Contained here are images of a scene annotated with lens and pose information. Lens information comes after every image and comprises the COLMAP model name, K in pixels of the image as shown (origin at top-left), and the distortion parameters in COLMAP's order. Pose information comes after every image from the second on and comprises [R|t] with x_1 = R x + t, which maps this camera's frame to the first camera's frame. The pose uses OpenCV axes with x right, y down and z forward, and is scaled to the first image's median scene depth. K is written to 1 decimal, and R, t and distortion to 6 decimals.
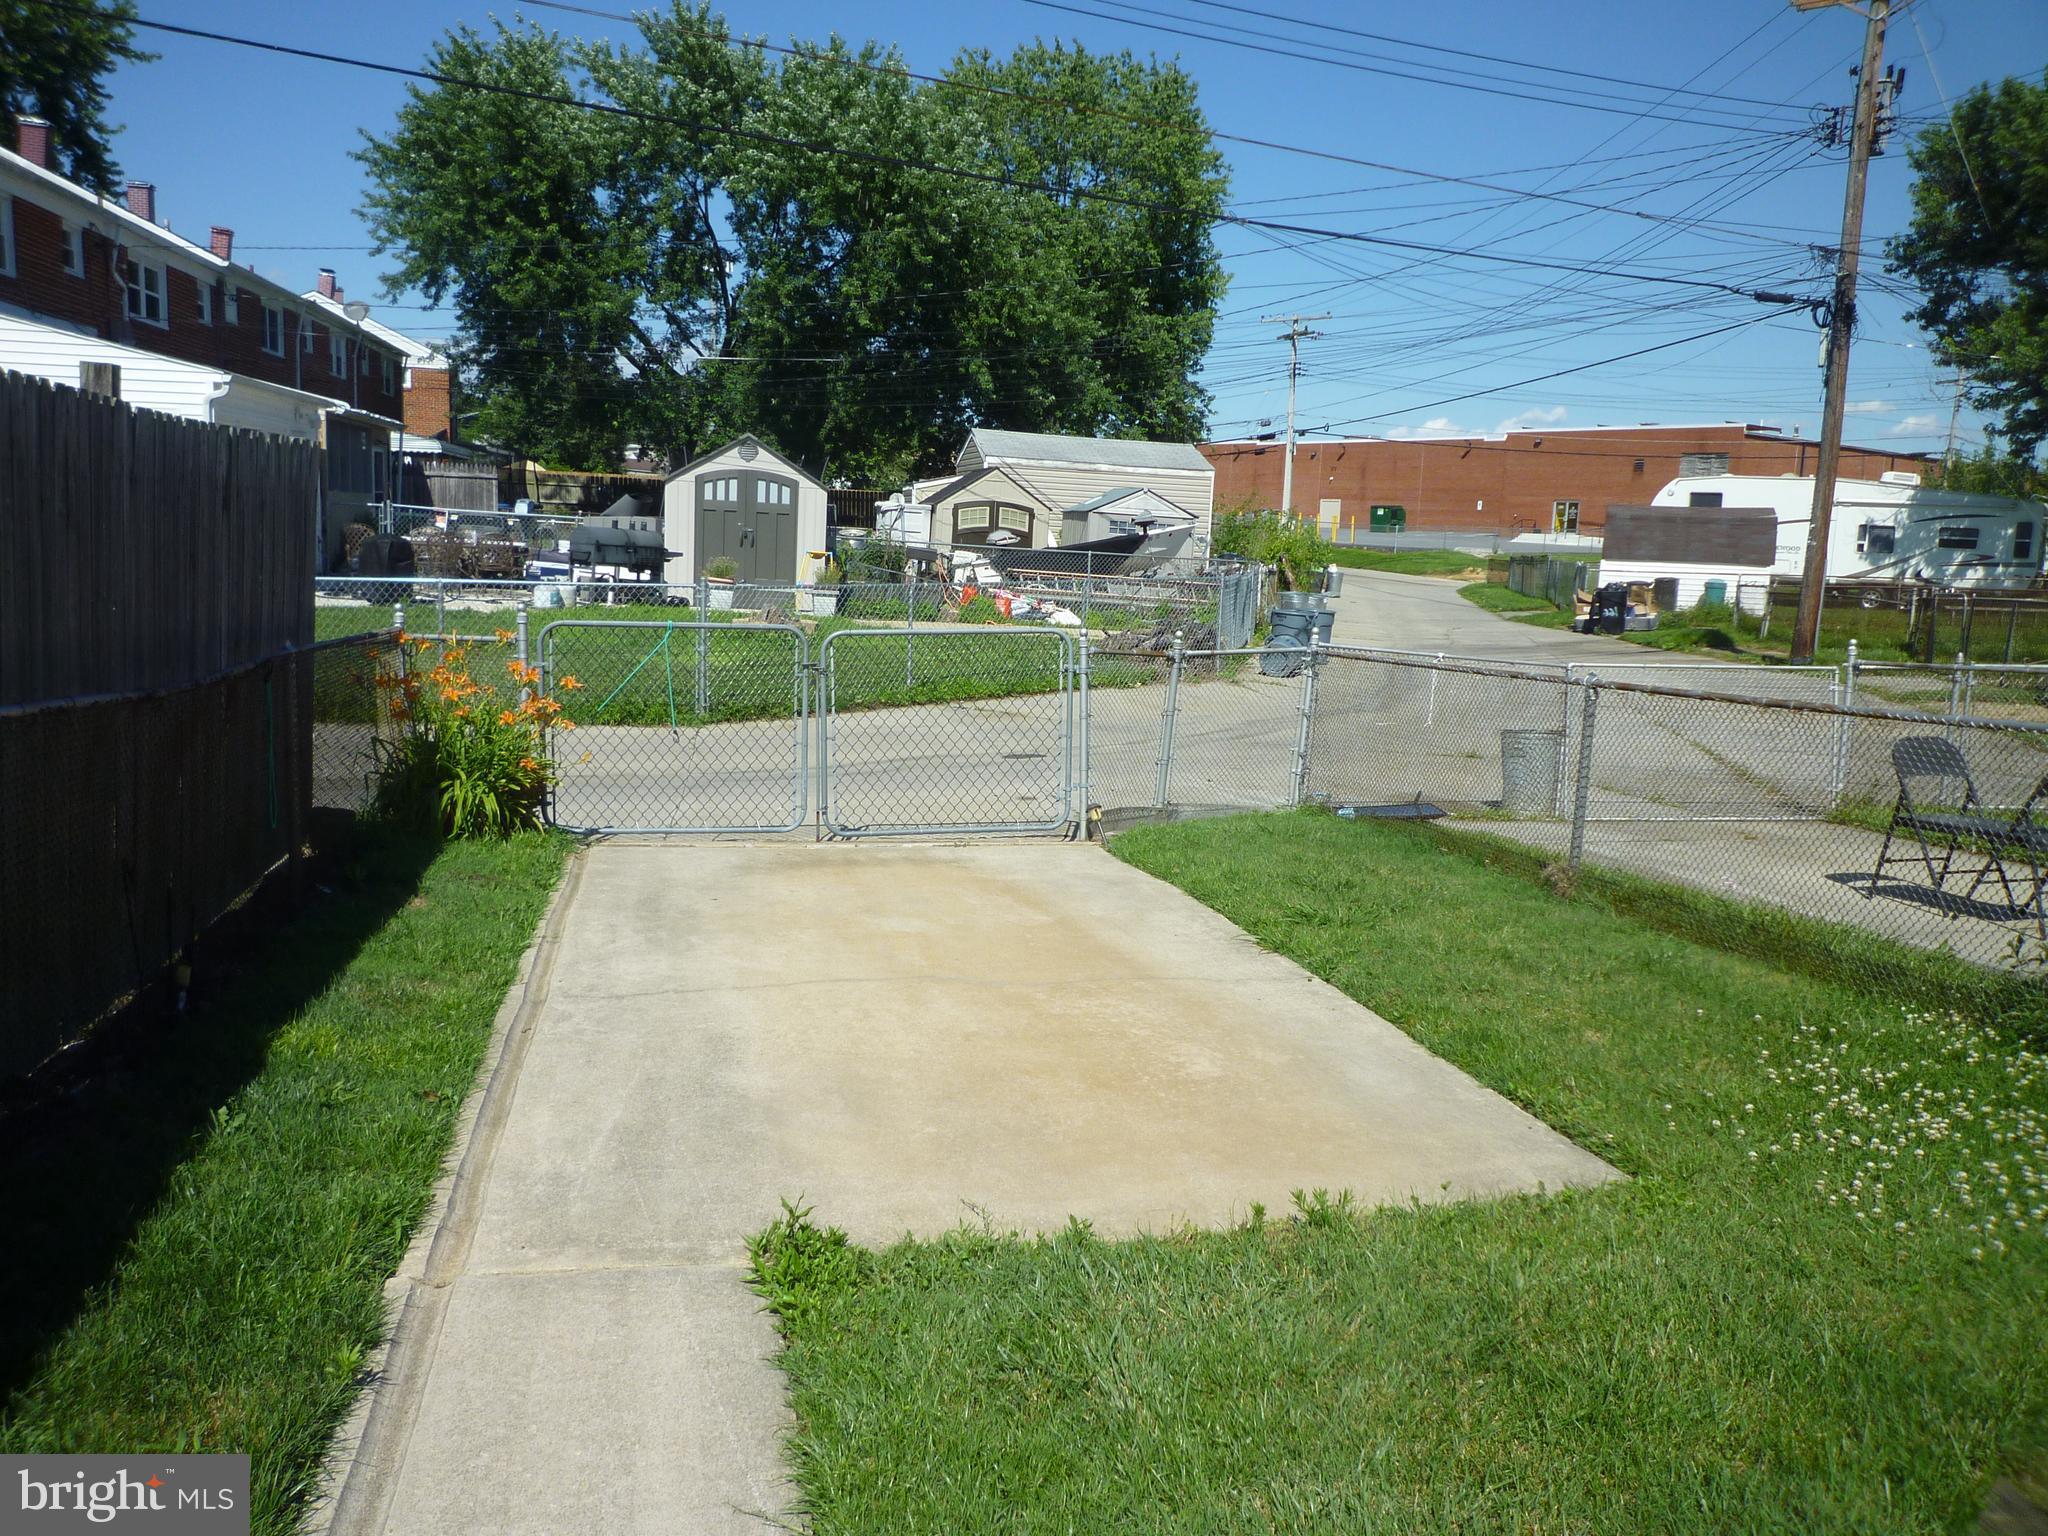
lens RADIAL K [[1504.7, 0, 1012.3], [0, 1504.7, 746.6], [0, 0, 1]] dist [-0.020571, 0.007967]
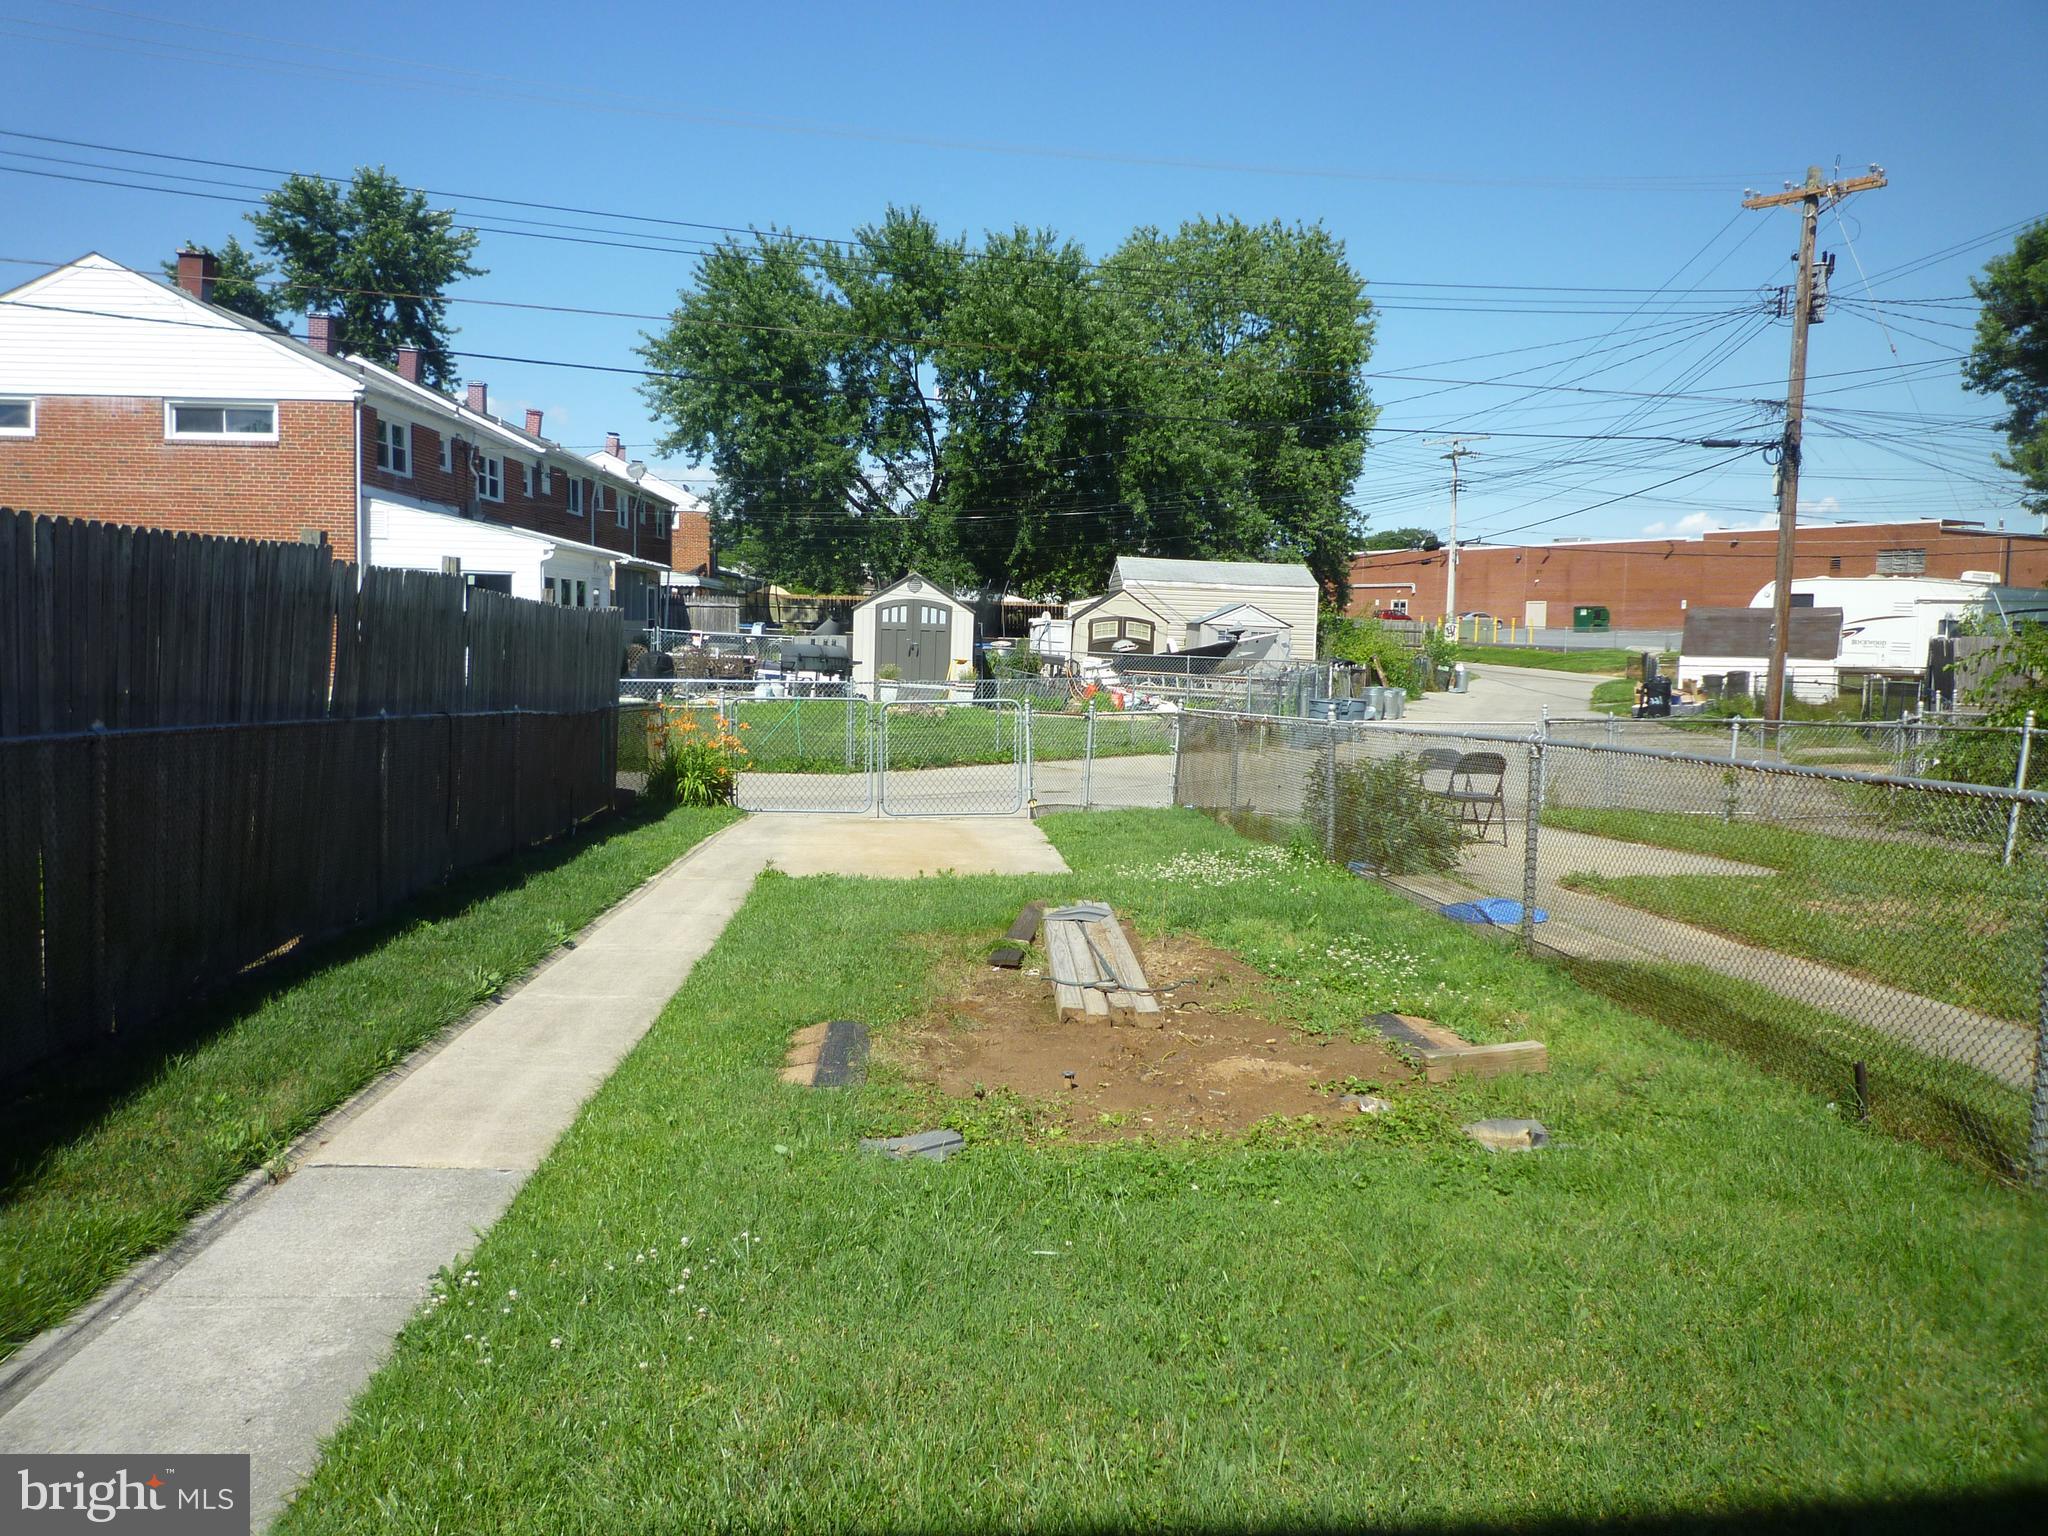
lens RADIAL K [[1504.7, 0, 1029.9], [0, 1504.7, 778.9], [0, 0, 1]] dist [-0.020571, 0.007967]
pose [[0.988540, -0.004079, -0.150902, 0.078700], [-0.003421, 0.998773, -0.049406, 0.025570], [0.150918, 0.049356, 0.987313, -0.184973]]
